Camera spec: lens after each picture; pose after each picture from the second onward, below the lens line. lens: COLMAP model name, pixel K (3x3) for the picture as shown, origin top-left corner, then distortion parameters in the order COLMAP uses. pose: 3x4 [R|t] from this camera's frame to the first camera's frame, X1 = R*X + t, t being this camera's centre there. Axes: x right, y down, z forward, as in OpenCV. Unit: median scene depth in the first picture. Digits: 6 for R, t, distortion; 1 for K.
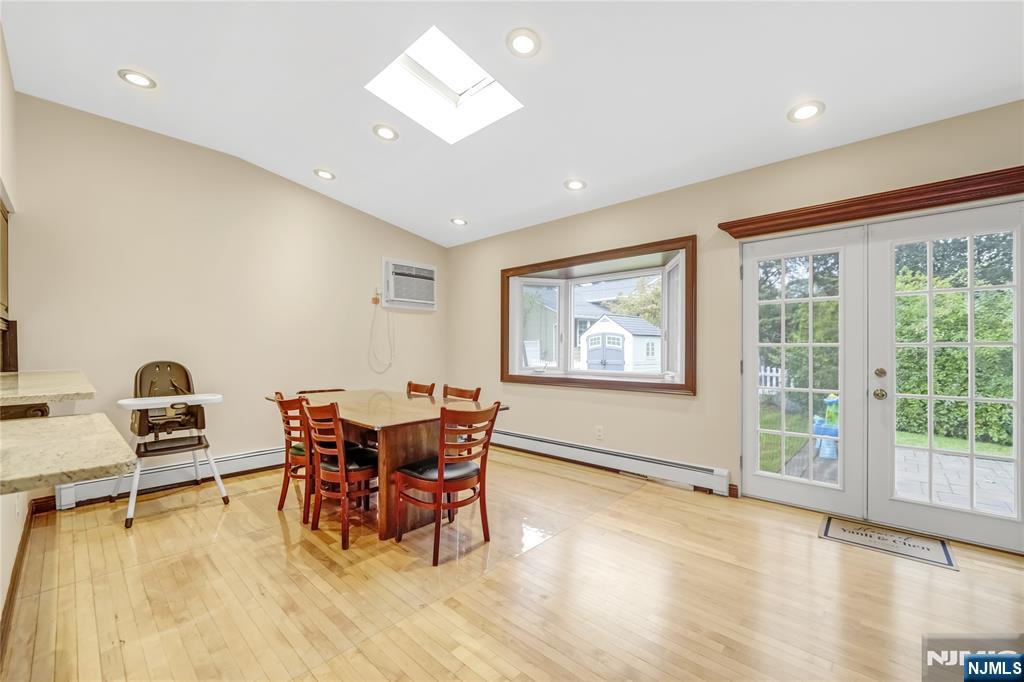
lens RADIAL K [[420.0, 0, 508.3], [0, 420.0, 348.7], [0, 0, 1]] dist [-0.021178, 0.000195]
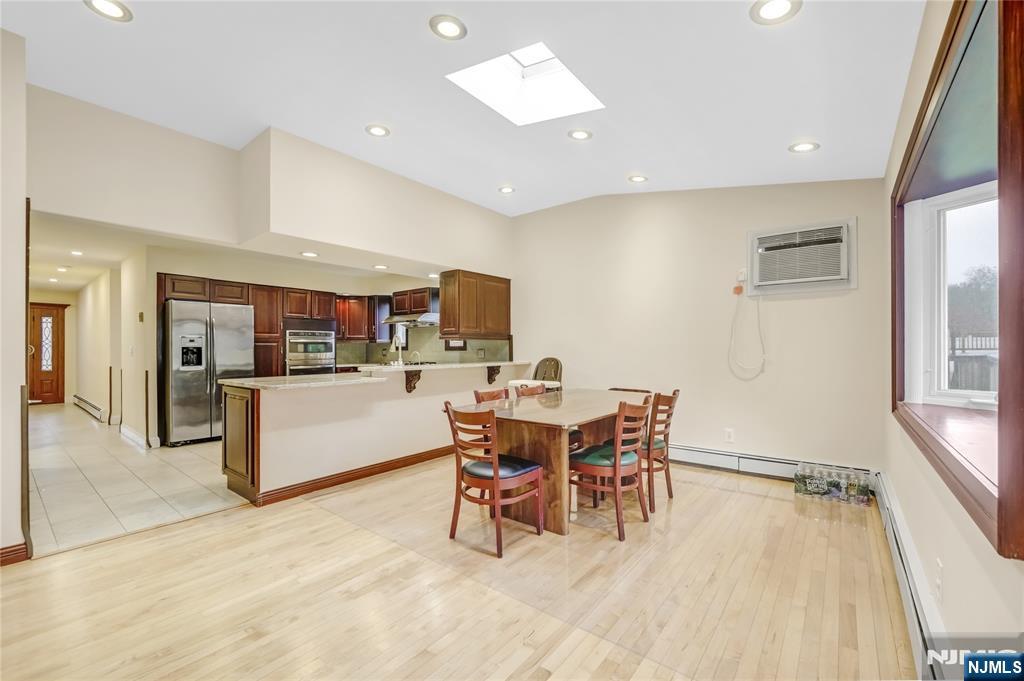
lens RADIAL K [[420.0, 0, 509.7], [0, 420.0, 348.4], [0, 0, 1]] dist [-0.021178, 0.000195]
pose [[0.074497, -0.000107, -0.997221, 0.560729], [-0.000093, 1.000000, -0.000114, -0.001394], [0.997221, 0.000101, 0.074497, 0.612633]]
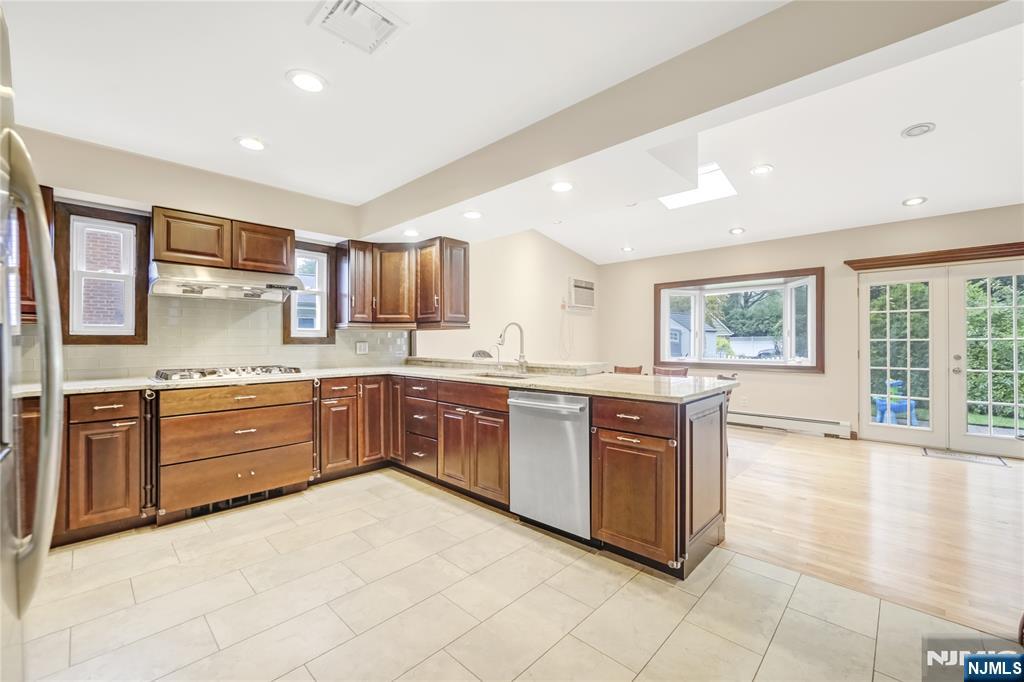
lens RADIAL K [[420.0, 0, 509.9], [0, 420.0, 337.6], [0, 0, 1]] dist [-0.021178, 0.000195]
pose [[0.999858, 0.000807, -0.016835, -0.569638], [-0.000972, 0.999951, -0.009815, -0.000976], [0.016826, 0.009830, 0.999810, -0.441217]]
